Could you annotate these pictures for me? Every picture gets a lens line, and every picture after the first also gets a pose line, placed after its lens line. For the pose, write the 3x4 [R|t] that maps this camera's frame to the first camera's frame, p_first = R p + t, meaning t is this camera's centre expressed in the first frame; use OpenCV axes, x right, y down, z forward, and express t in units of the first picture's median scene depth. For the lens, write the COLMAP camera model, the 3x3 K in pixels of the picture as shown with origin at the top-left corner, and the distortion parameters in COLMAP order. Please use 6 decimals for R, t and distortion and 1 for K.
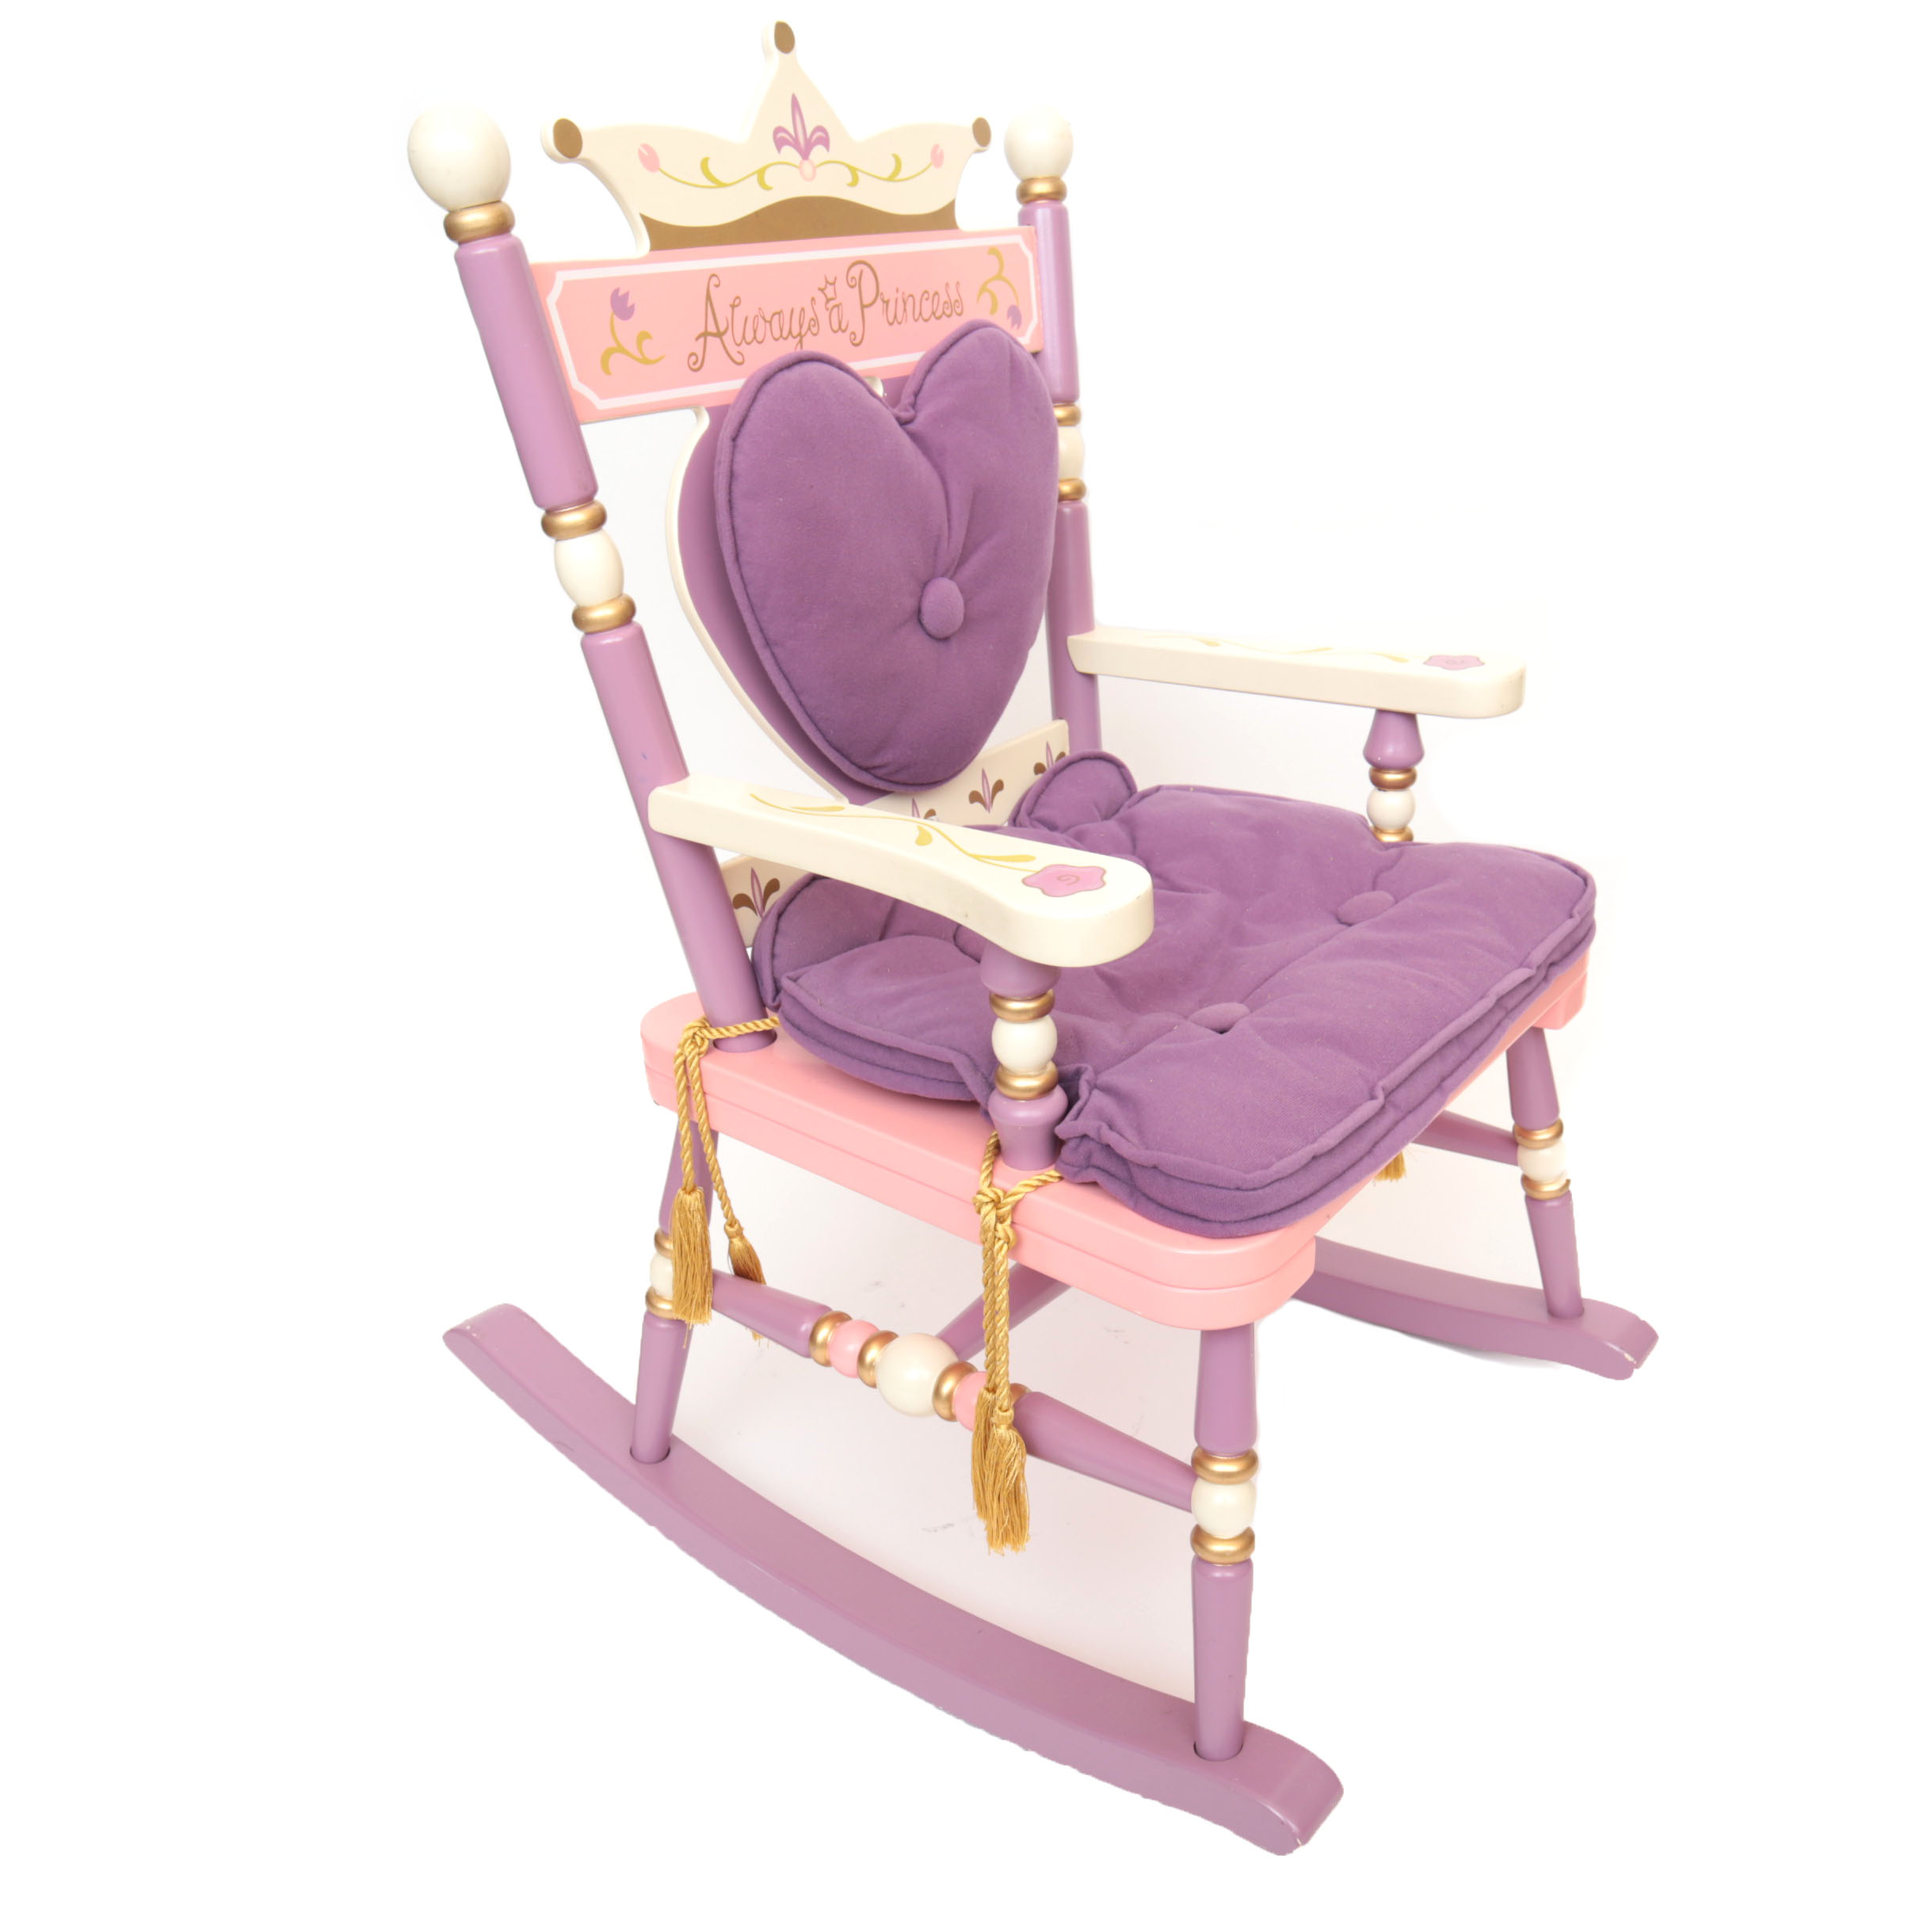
lens RADIAL K [[1790.0, 0, 979.5], [0, 1790.0, 956.7], [0, 0, 1]] dist [-0.038828, 0.000000]
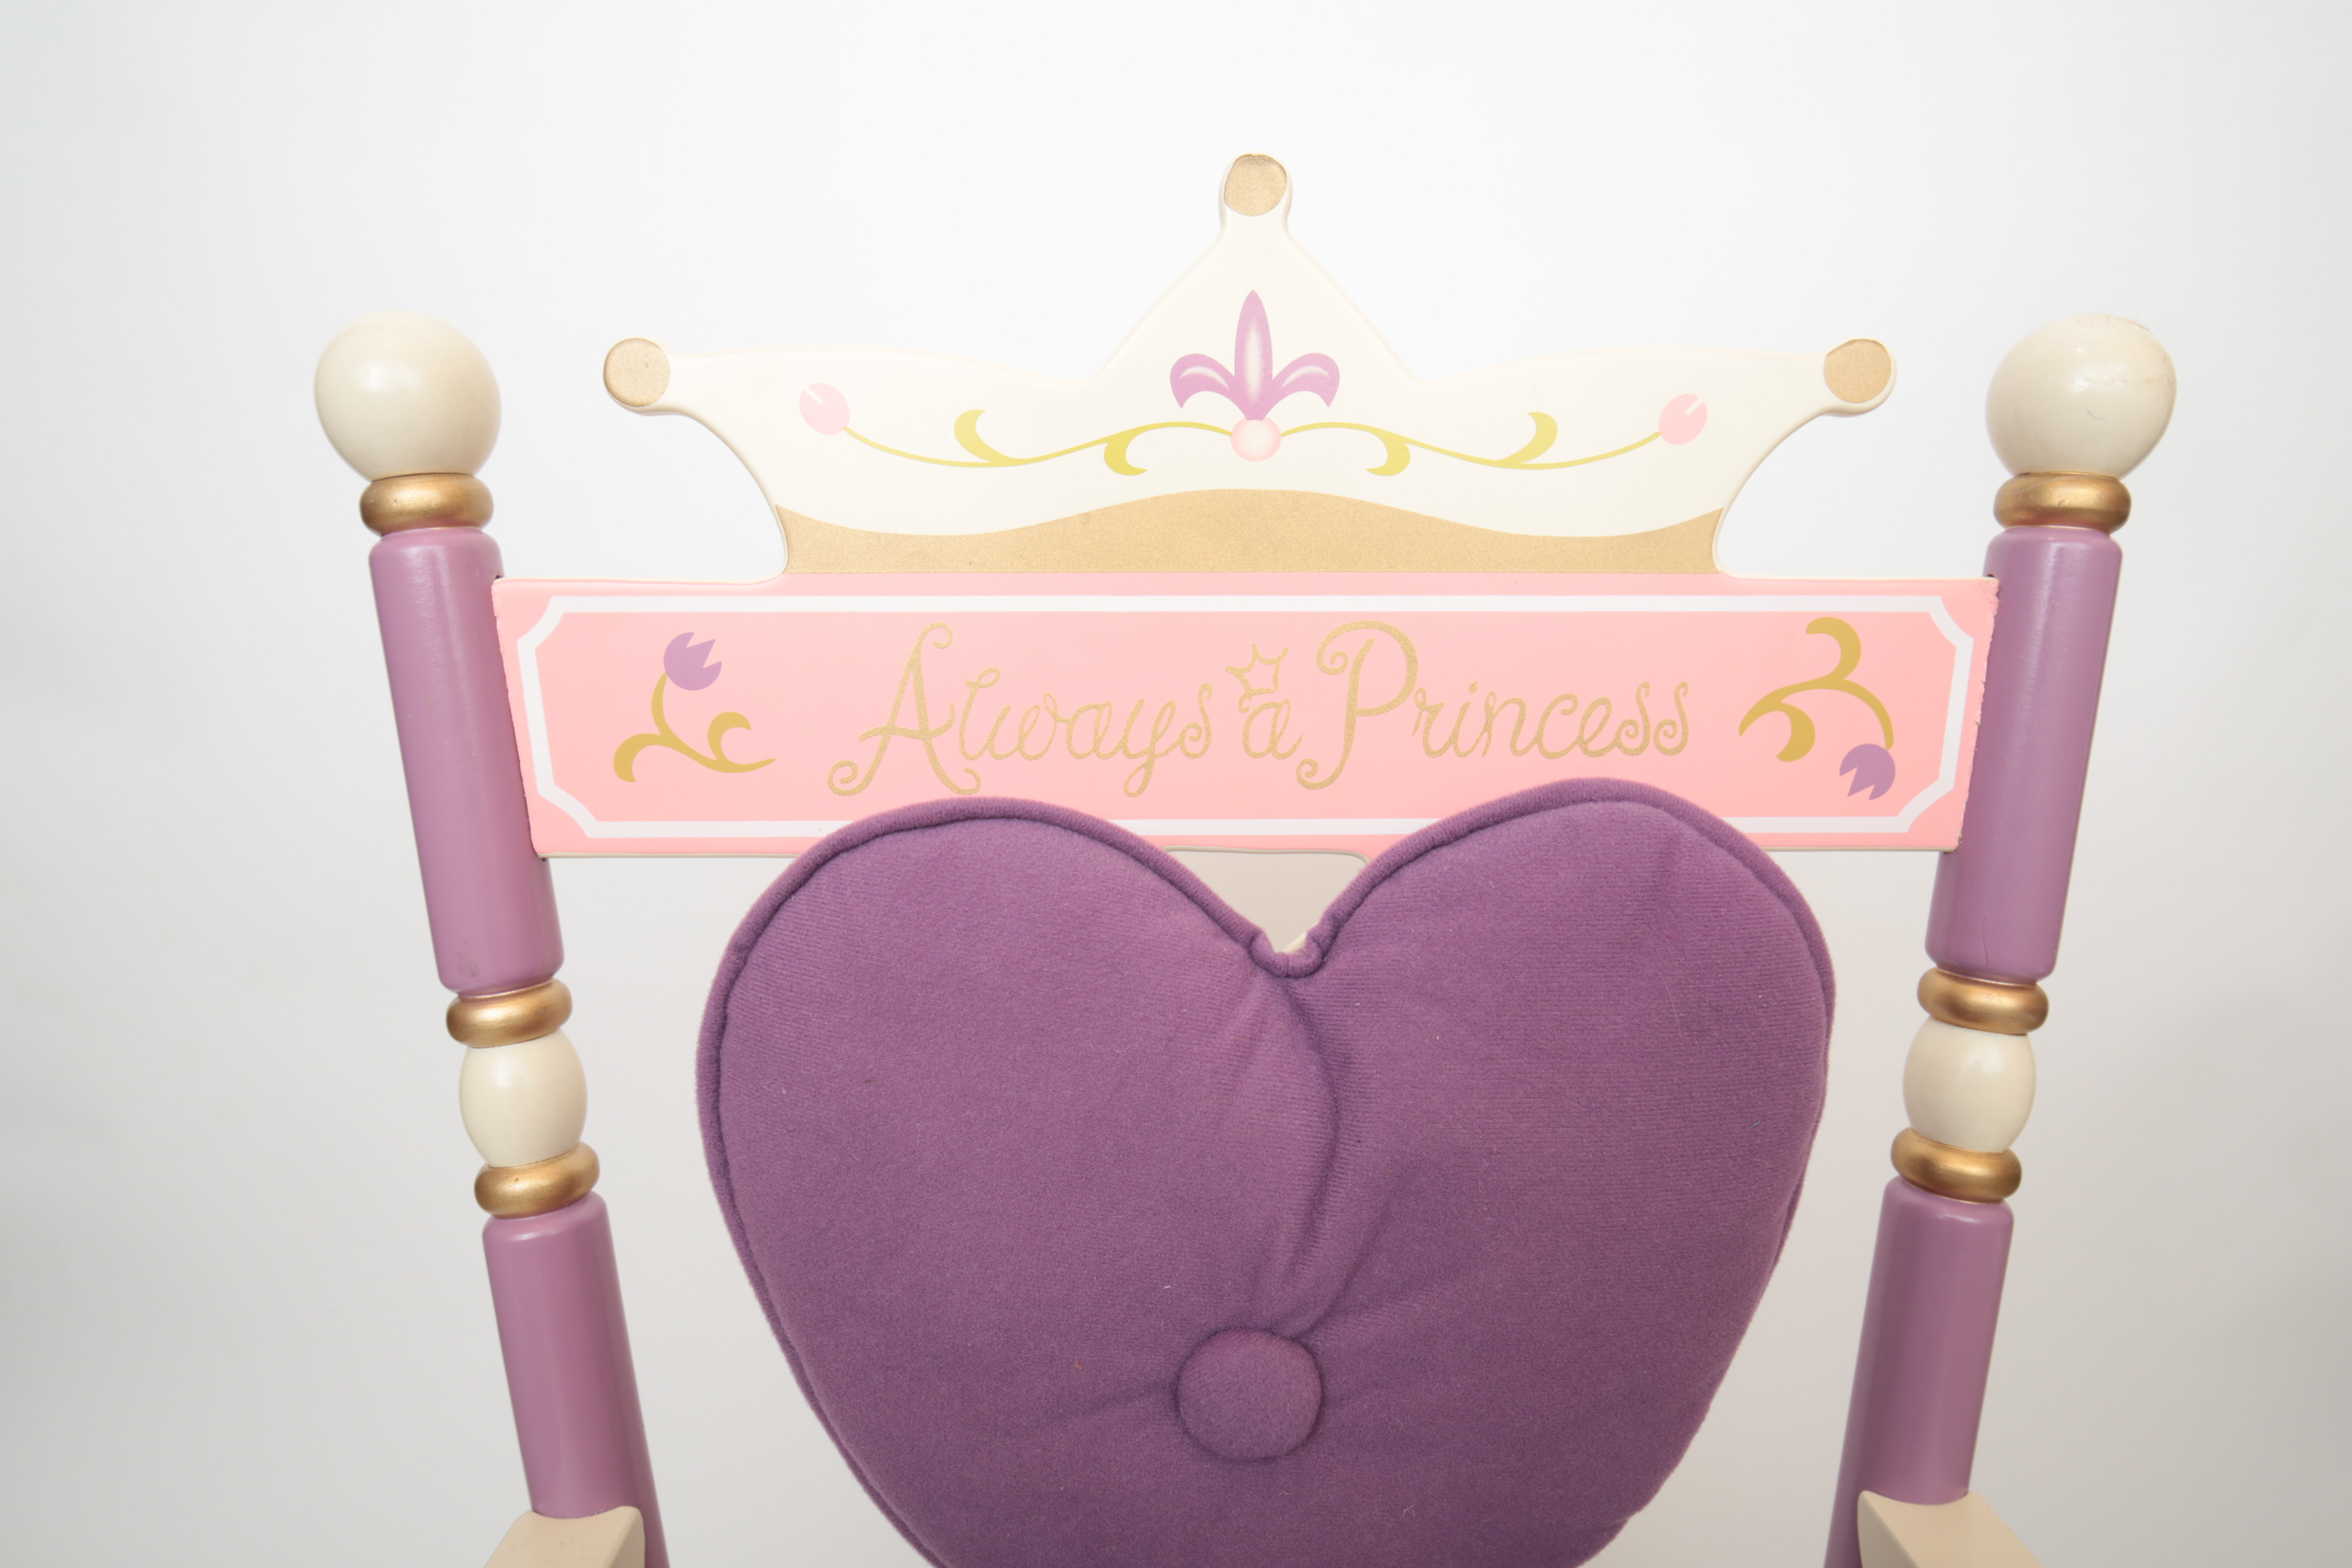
lens RADIAL K [[1665.9, 0, 1242.0], [0, 1665.9, 761.6], [0, 0, 1]] dist [0.022042, 0.001580]
pose [[0.624344, 0.197198, -0.755849, 0.274065], [-0.333865, 0.942144, -0.029976, -0.350246], [0.706207, 0.271067, 0.654059, 0.732615]]
